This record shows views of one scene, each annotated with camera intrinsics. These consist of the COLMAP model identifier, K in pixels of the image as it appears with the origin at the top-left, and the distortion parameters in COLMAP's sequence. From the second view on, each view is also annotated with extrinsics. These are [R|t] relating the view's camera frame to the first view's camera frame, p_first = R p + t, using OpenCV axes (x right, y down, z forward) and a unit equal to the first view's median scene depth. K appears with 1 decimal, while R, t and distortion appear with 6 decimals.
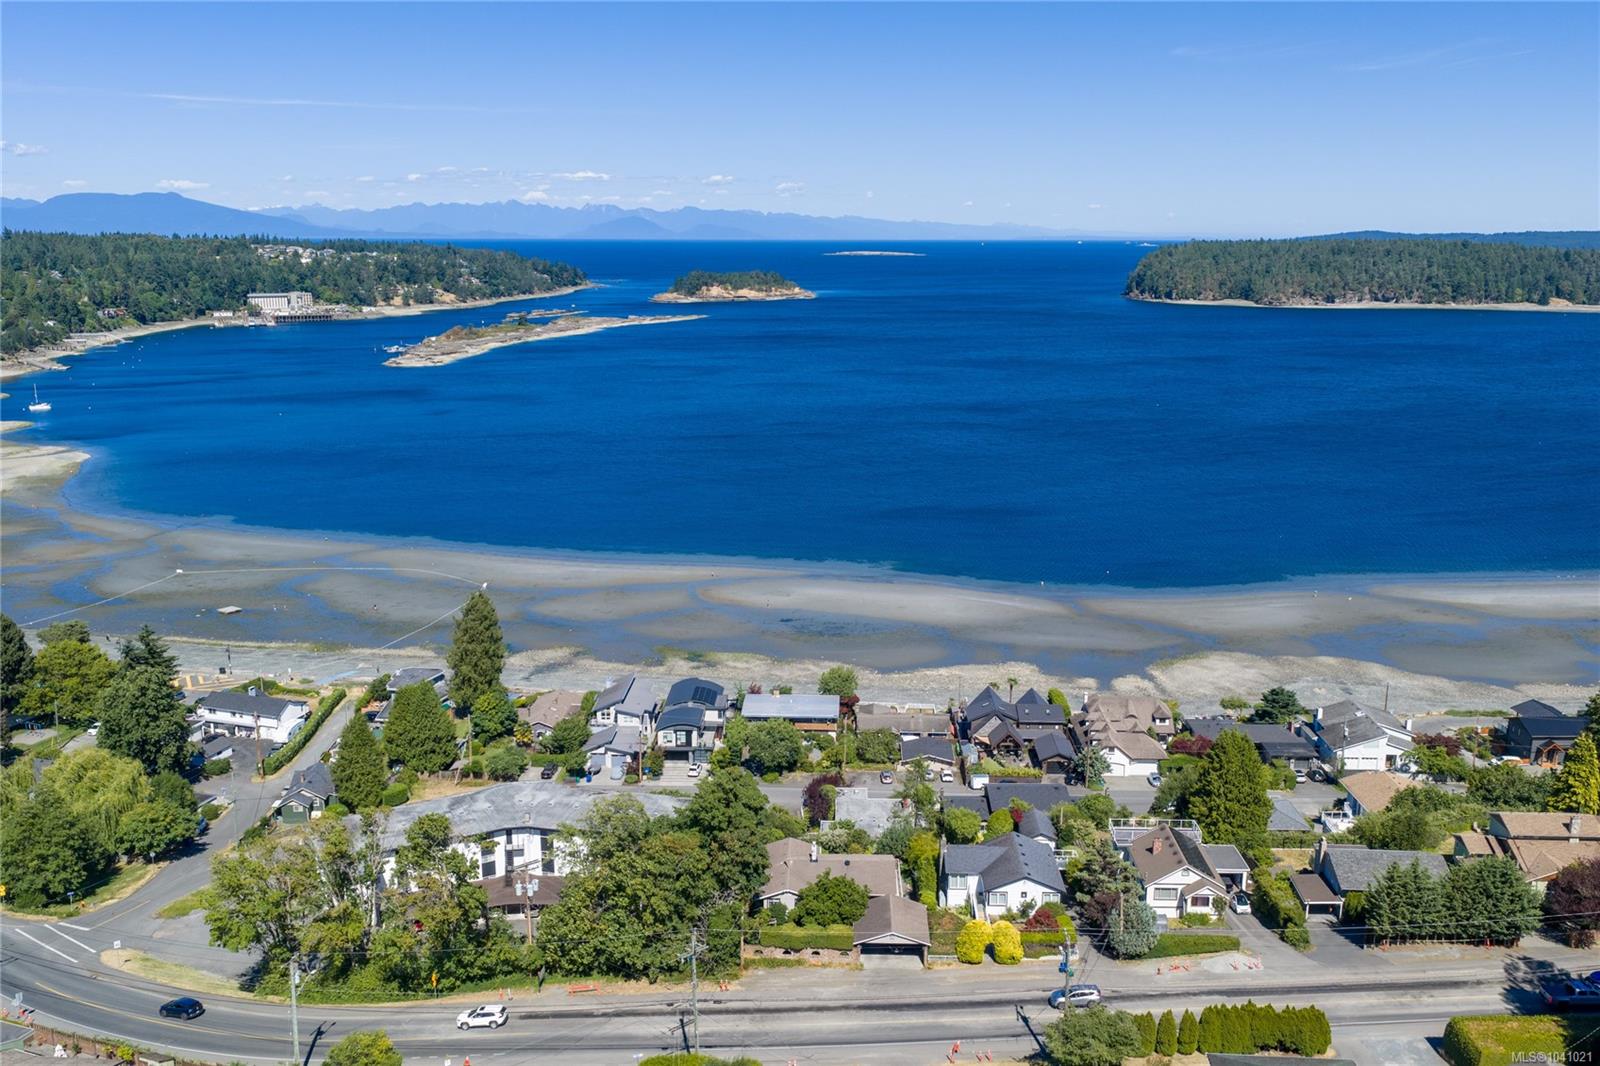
lens RADIAL K [[1359.8, 0, 800.0], [0, 1359.8, 533.0], [0, 0, 1]] dist [0.028655, -0.051776]
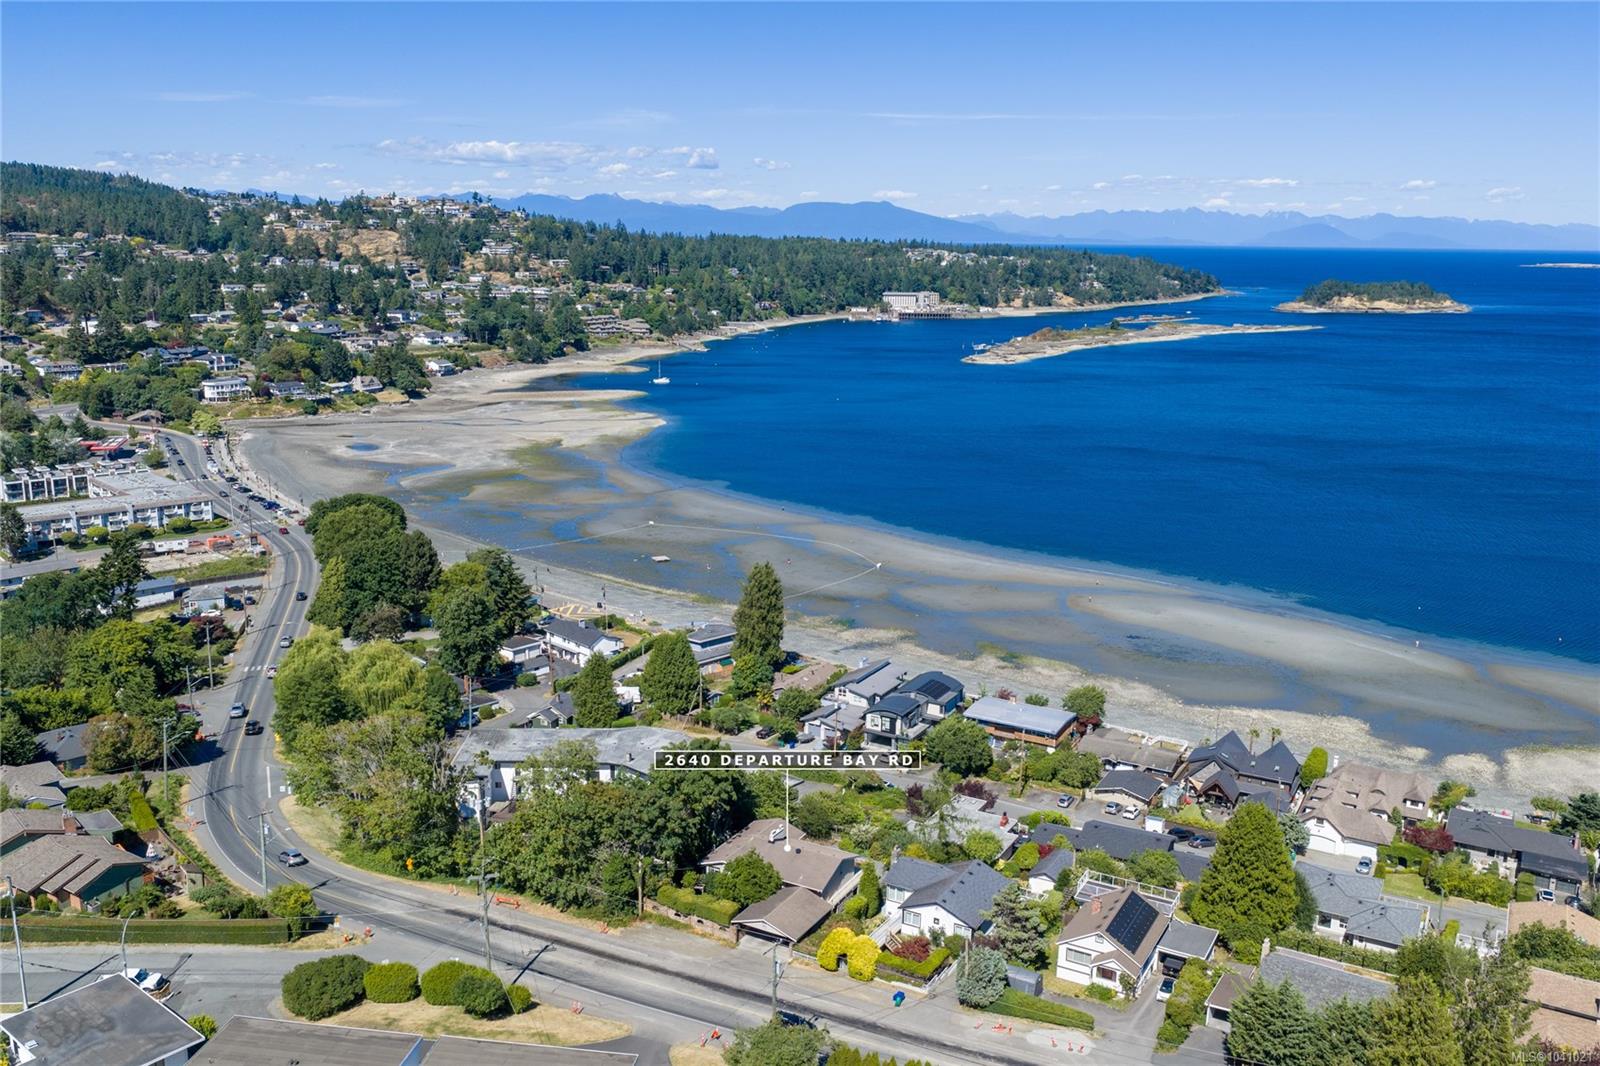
lens RADIAL K [[1320.9, 0, 800.0], [0, 1320.9, 533.0], [0, 0, 1]] dist [0.026658, -0.050489]
pose [[0.884604, 0.109461, -0.453314, 0.054406], [-0.108747, 0.993683, 0.027732, -0.002690], [0.453486, 0.024765, 0.890919, 0.013020]]
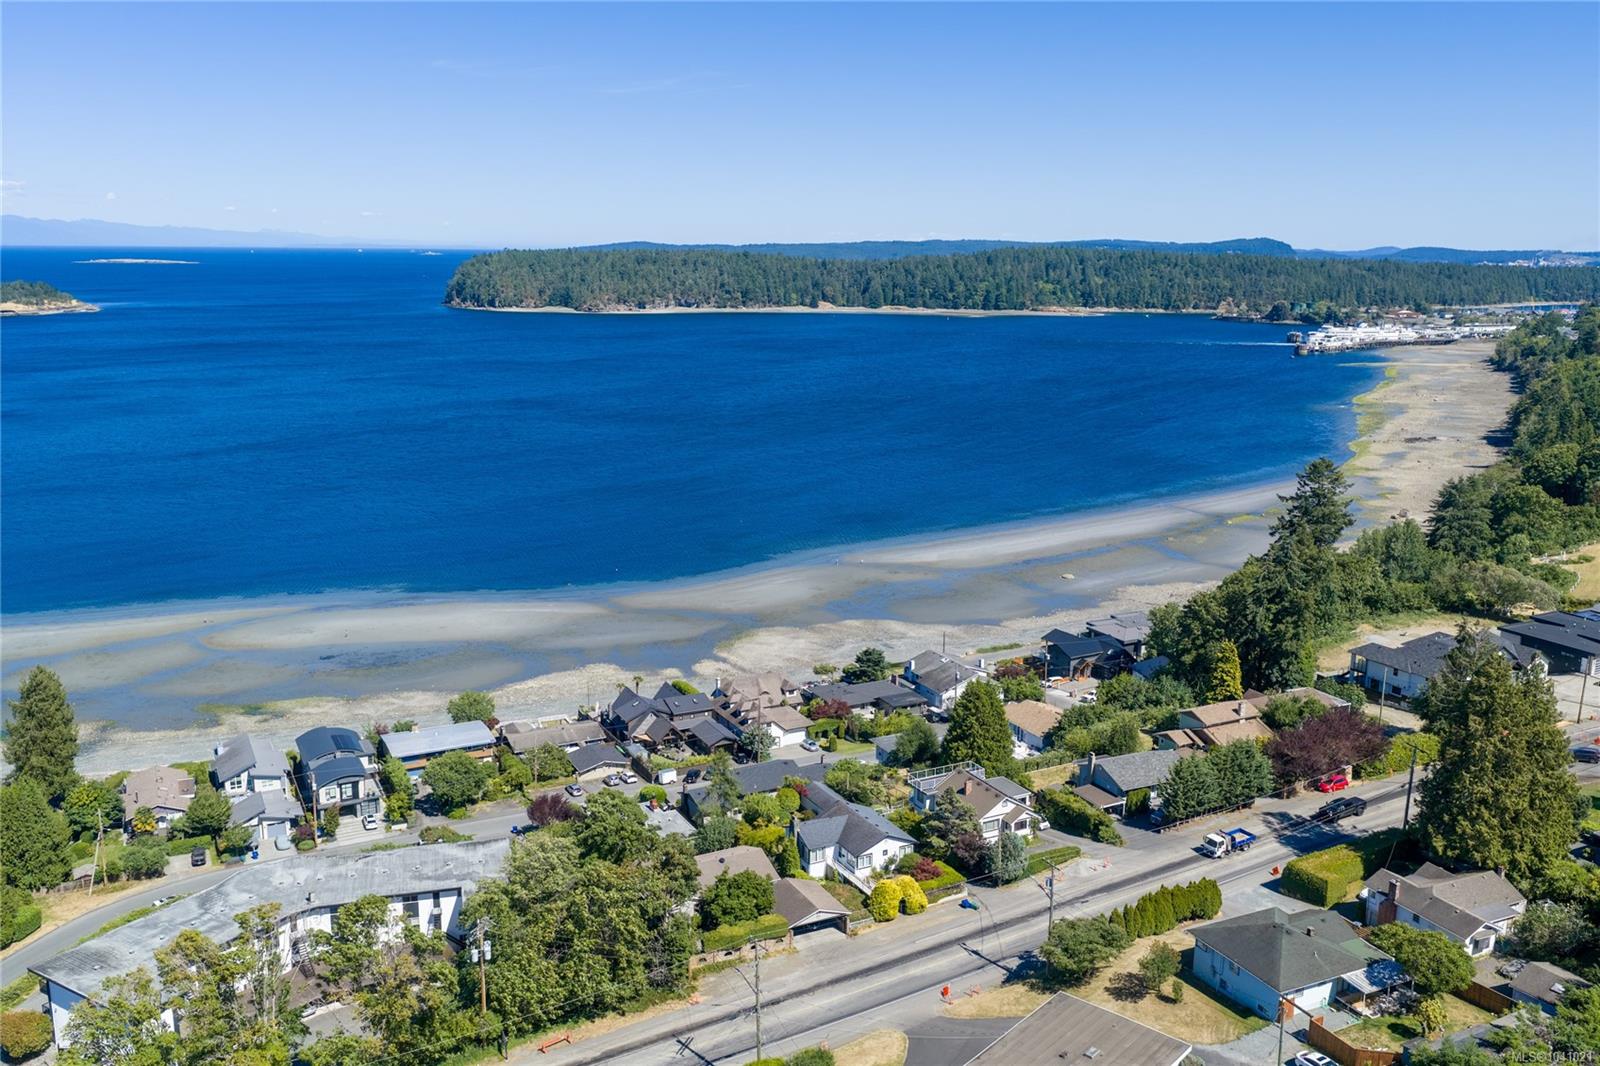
lens RADIAL K [[1350.1, 0, 800.0], [0, 1350.1, 533.0], [0, 0, 1]] dist [0.044332, -0.081812]
pose [[0.872744, -0.096084, 0.478628, -0.044575], [0.098420, 0.994938, 0.020272, -0.001984], [-0.478153, 0.029415, 0.877784, 0.008677]]
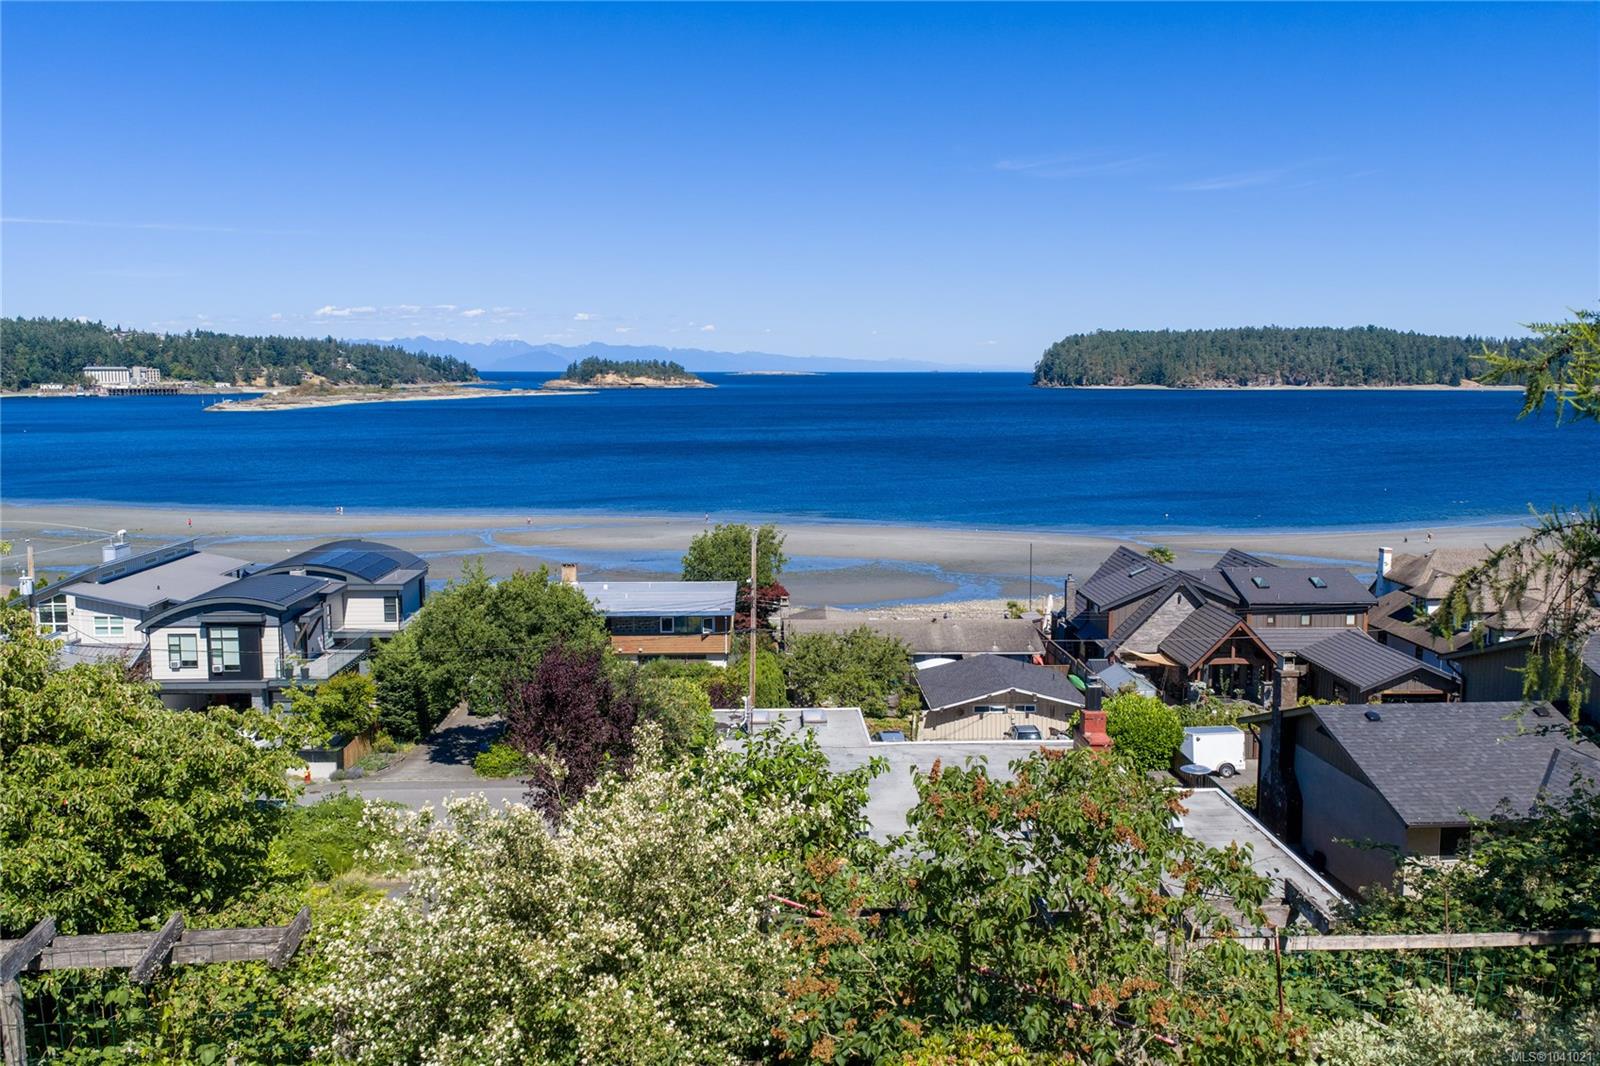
lens RADIAL K [[1320.9, 0, 800.0], [0, 1320.9, 533.0], [0, 0, 1]] dist [0.026658, -0.050489]
pose [[0.997400, -0.010656, 0.071275, 0.004137], [0.017358, 0.995413, -0.094087, 0.028584], [-0.069945, 0.095079, 0.993009, 0.126873]]
